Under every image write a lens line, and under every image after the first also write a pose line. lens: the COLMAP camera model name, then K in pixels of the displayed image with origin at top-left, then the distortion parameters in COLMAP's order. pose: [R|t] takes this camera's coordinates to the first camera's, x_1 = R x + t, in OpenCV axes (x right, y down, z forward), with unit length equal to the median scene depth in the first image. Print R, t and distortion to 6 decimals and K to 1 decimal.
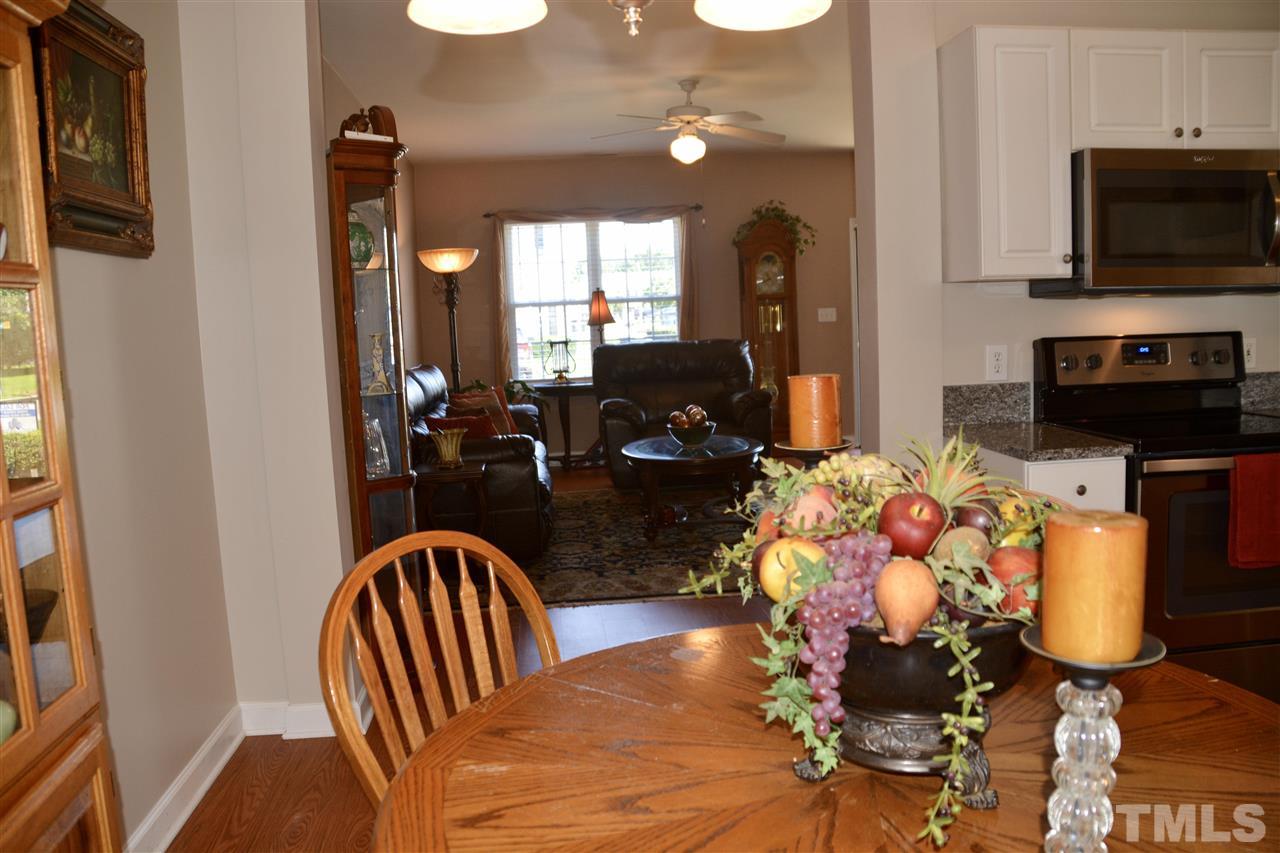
lens RADIAL K [[1016.0, 0, 631.0], [0, 1016.0, 423.1], [0, 0, 1]] dist [-0.165217, 0.077170]
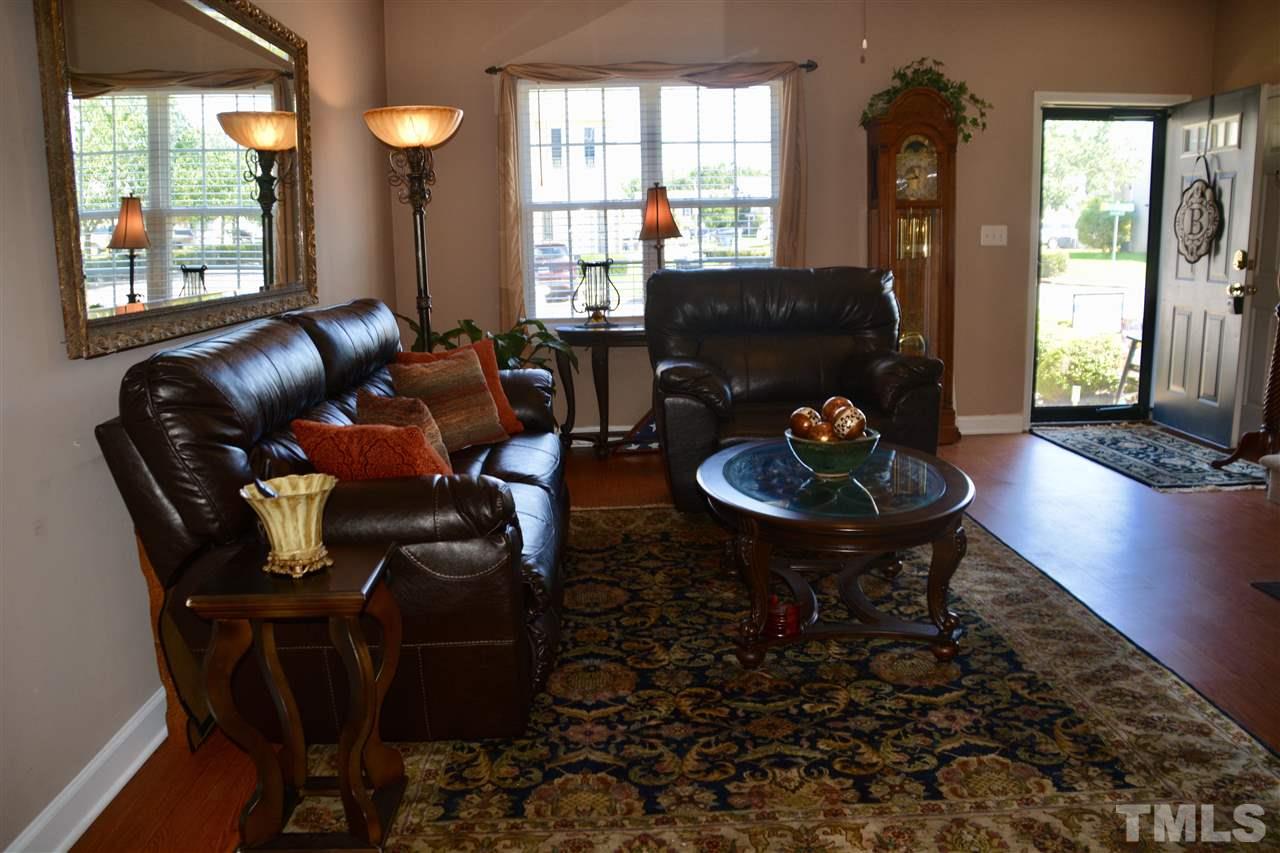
lens RADIAL K [[1016.0, 0, 635.3], [0, 1016.0, 425.1], [0, 0, 1]] dist [-0.165217, 0.077170]
pose [[0.998597, 0.031894, -0.042261, -0.013624], [-0.028348, 0.996229, 0.082002, -0.029852], [0.044717, -0.080689, 0.995736, 0.334860]]
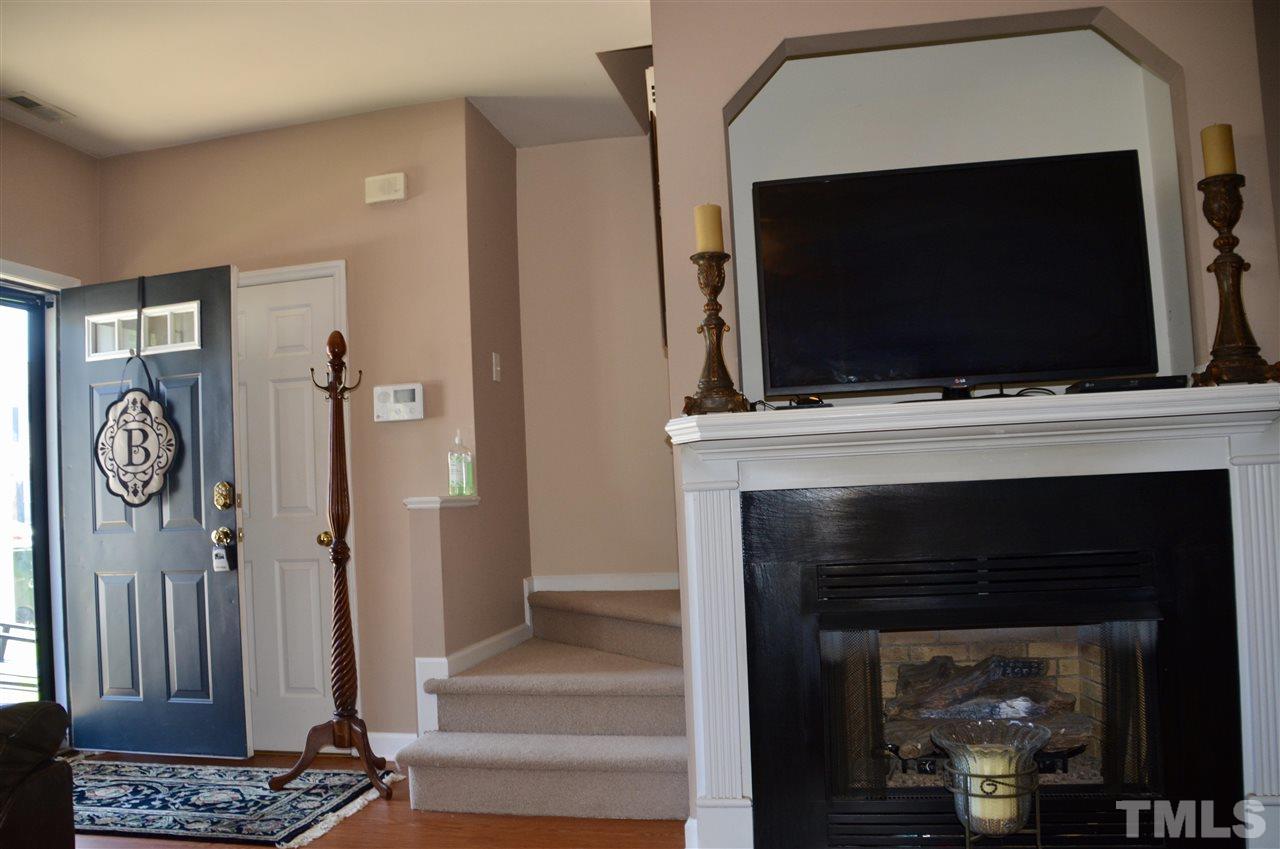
lens RADIAL K [[1016.0, 0, 637.5], [0, 1016.0, 430.9], [0, 0, 1]] dist [-0.165217, 0.077170]
pose [[0.275626, 0.077465, 0.958138, -0.054131], [0.129507, 0.984668, -0.116865, -0.048927], [-0.952501, 0.156297, 0.261368, 0.710834]]
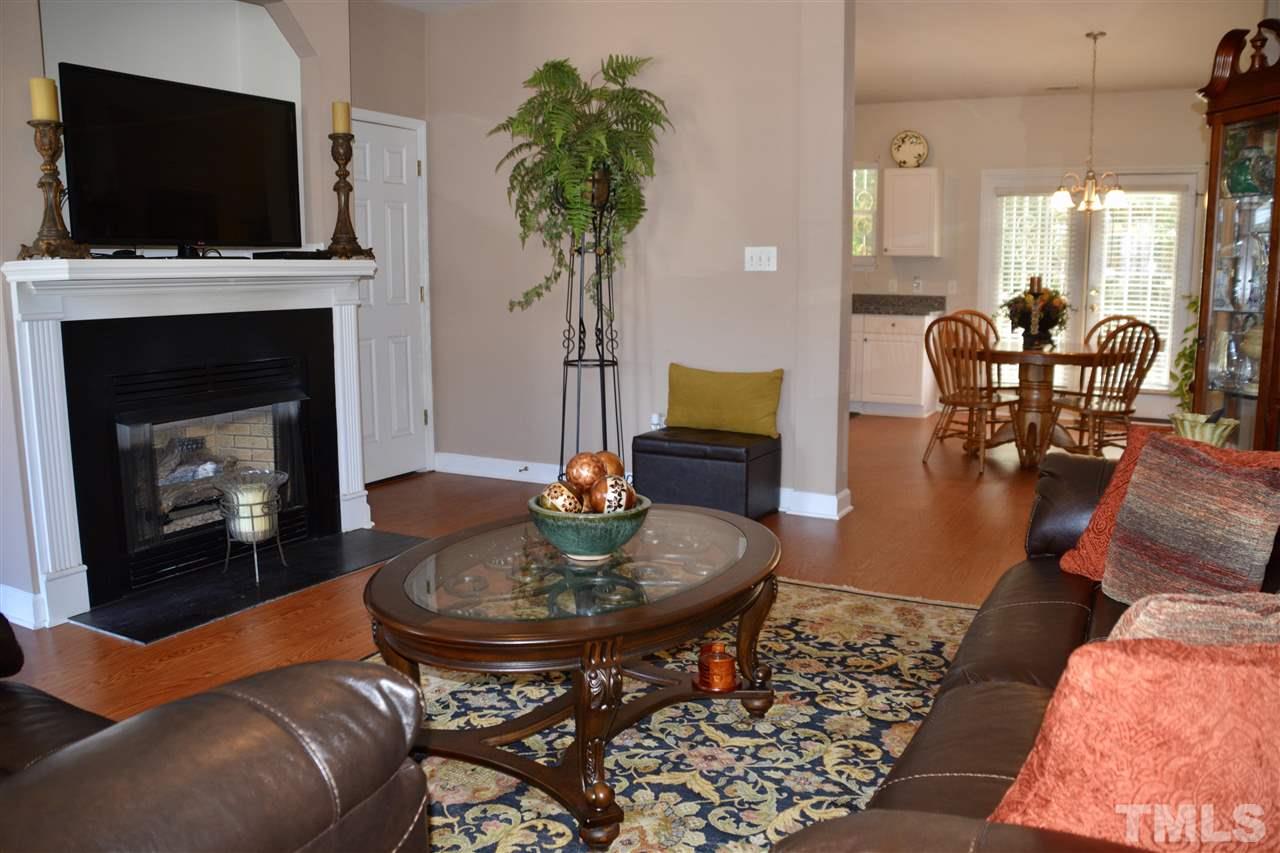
lens RADIAL K [[1016.0, 0, 636.6], [0, 1016.0, 421.2], [0, 0, 1]] dist [-0.165217, 0.077170]
pose [[-0.836049, -0.038260, 0.547319, -0.119437], [0.091372, 0.973925, 0.207656, -0.076723], [-0.540993, 0.223620, -0.810753, 0.910250]]
